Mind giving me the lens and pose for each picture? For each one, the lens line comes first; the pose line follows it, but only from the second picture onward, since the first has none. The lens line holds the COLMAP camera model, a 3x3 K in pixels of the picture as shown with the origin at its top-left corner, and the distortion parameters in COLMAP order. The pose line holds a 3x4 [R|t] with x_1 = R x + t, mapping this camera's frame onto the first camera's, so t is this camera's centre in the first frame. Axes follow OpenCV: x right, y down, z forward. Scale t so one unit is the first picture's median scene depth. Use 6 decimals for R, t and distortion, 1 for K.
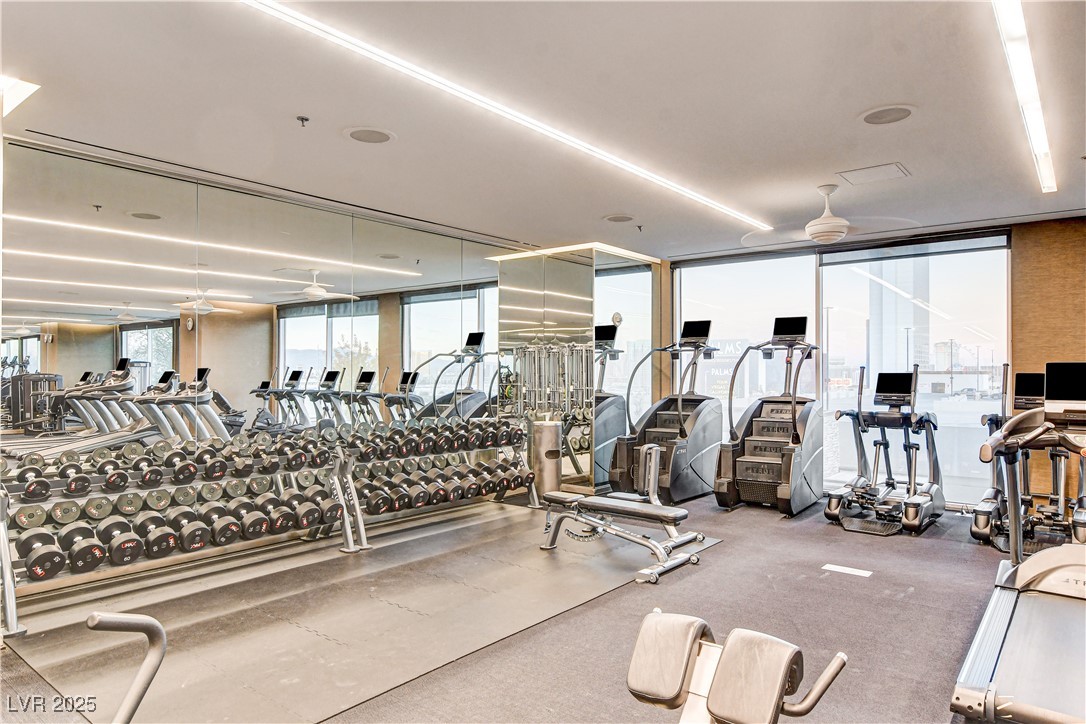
lens RADIAL K [[684.0, 0, 544.4], [0, 684.0, 367.1], [0, 0, 1]] dist [-0.004503, 0.005459]
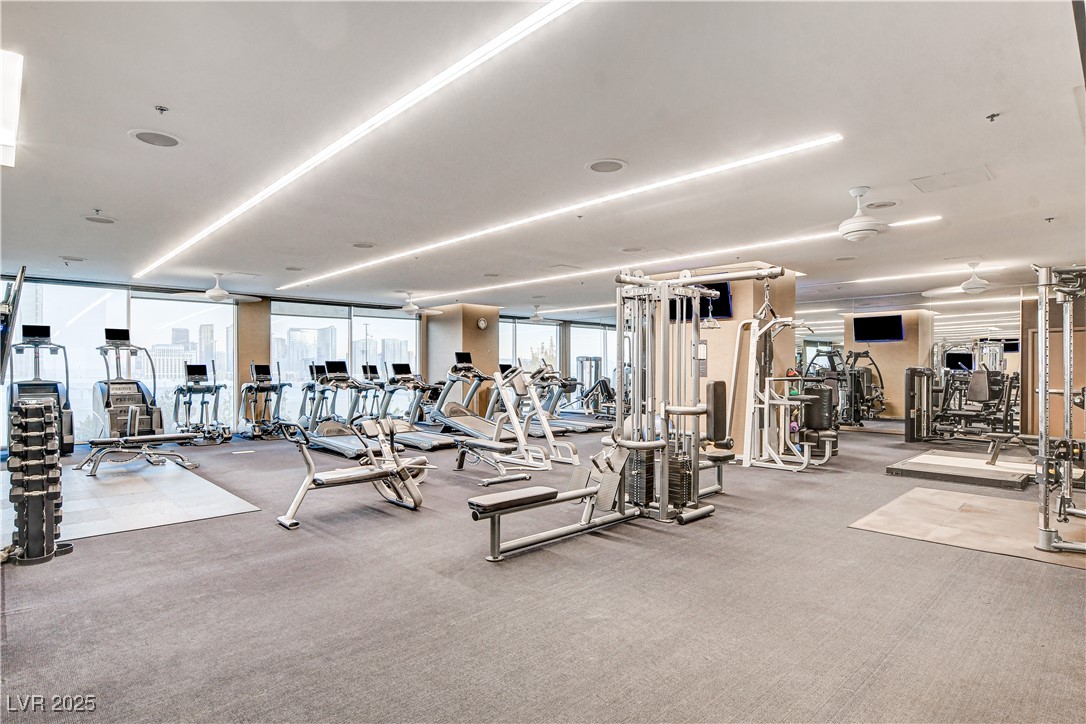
lens RADIAL K [[586.6, 0, 541.3], [0, 586.6, 366.2], [0, 0, 1]] dist [-0.002847, -0.000497]
pose [[0.138839, 0.002809, 0.990311, -1.070443], [-0.002695, 0.999993, -0.002458, 0.016160], [-0.990311, -0.002328, 0.138846, -0.189534]]
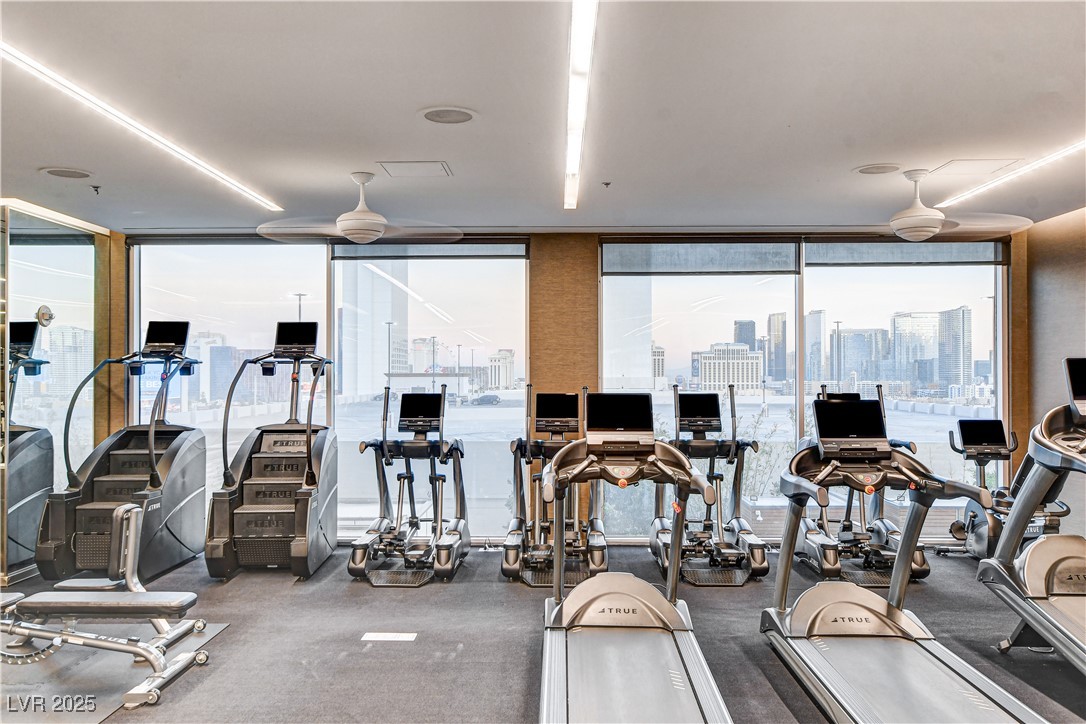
lens RADIAL K [[912.7, 0, 549.0], [0, 912.7, 367.1], [0, 0, 1]] dist [0.012680, 0.018336]
pose [[0.793286, 0.004620, 0.608832, -0.064500], [-0.001178, 0.999981, -0.006053, -0.020328], [-0.608849, 0.004084, 0.793276, -0.009462]]
